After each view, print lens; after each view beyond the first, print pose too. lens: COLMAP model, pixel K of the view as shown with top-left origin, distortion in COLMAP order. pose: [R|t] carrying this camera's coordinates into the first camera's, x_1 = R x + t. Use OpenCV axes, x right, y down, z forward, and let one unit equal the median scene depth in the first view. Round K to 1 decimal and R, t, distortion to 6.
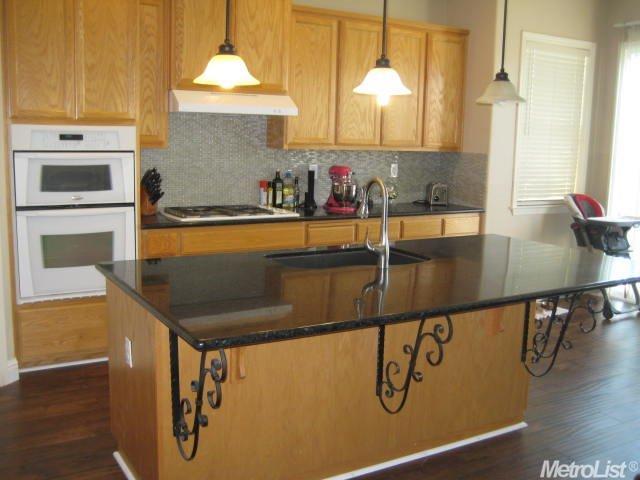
lens RADIAL K [[667.3, 0, 317.6], [0, 667.3, 241.0], [0, 0, 1]] dist [-0.088198, 0.000000]
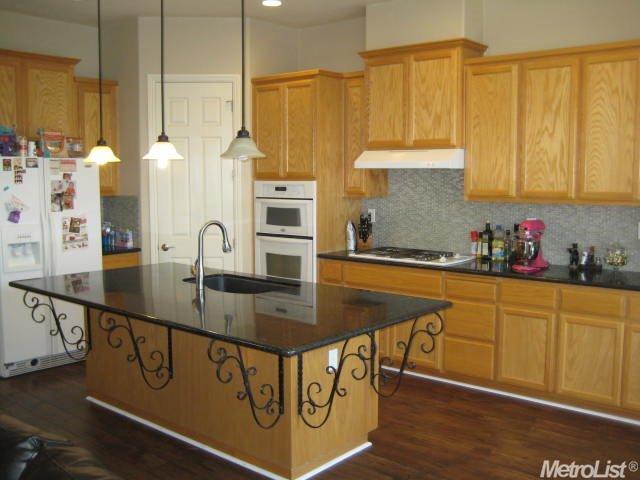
lens RADIAL K [[667.3, 0, 317.9], [0, 667.3, 239.7], [0, 0, 1]] dist [-0.088198, 0.000000]
pose [[0.320917, 0.068402, -0.944634, 0.903126], [-0.141098, 0.989711, 0.023731, -0.076864], [0.936538, 0.125671, 0.327266, 0.502911]]
